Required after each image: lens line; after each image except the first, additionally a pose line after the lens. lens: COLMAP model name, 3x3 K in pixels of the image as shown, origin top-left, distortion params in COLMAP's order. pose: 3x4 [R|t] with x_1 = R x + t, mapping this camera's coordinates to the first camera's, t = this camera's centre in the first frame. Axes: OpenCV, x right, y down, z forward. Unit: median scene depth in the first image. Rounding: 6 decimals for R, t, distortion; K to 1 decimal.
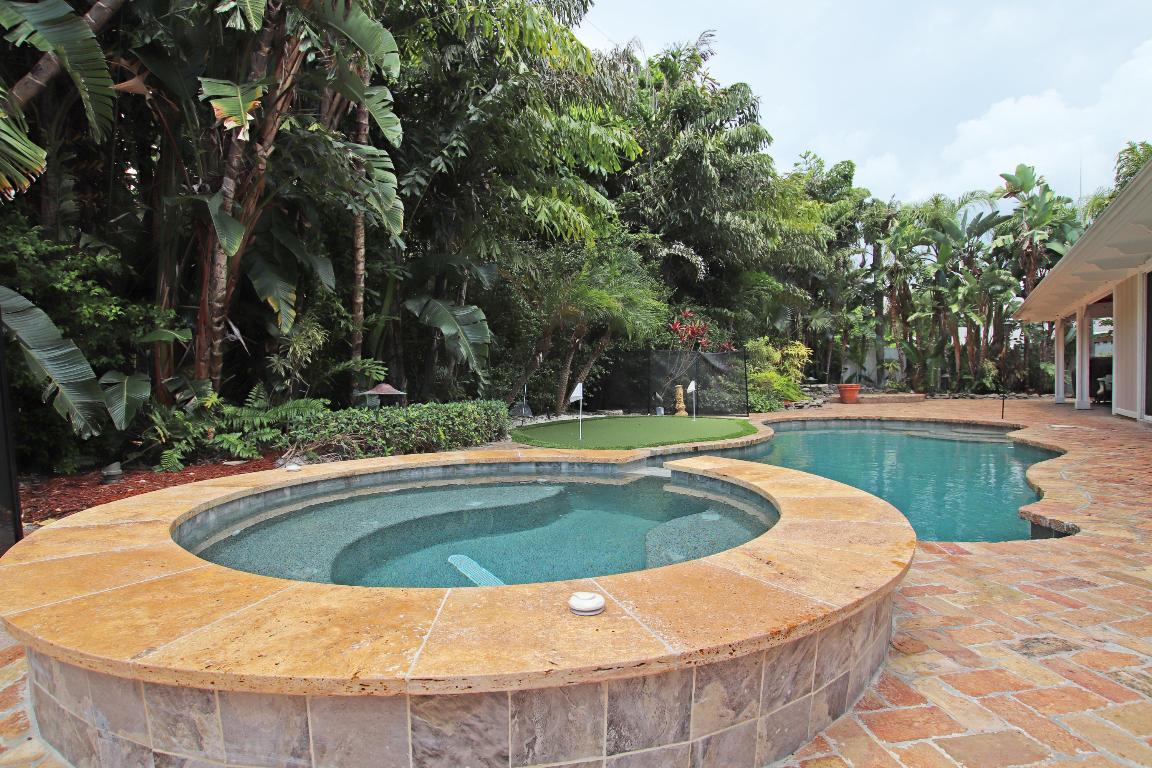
lens RADIAL K [[537.1, 0, 575.4], [0, 537.1, 394.2], [0, 0, 1]] dist [-0.030937, 0.003005]
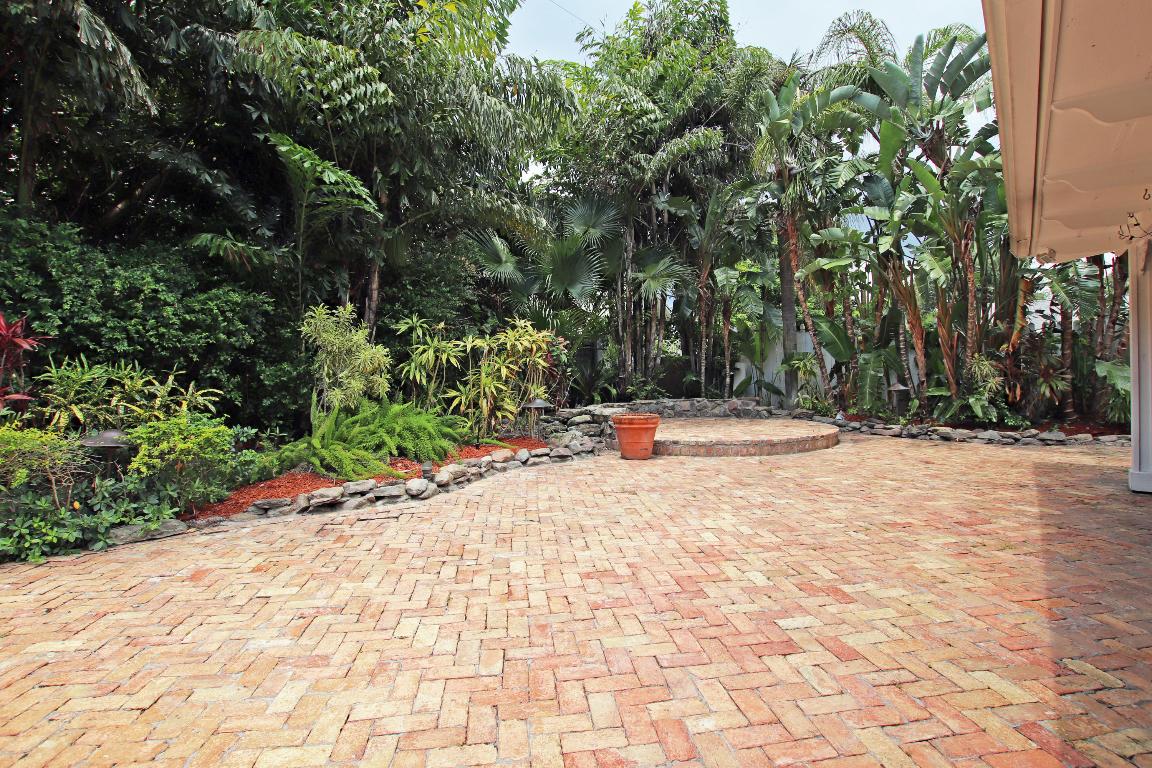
lens RADIAL K [[537.1, 0, 573.8], [0, 537.1, 377.3], [0, 0, 1]] dist [-0.030937, 0.003005]
pose [[0.996873, -0.006024, -0.078790, 0.452313], [0.006092, 0.999981, 0.000629, -0.048926], [0.078784, -0.001107, 0.996891, 0.494533]]
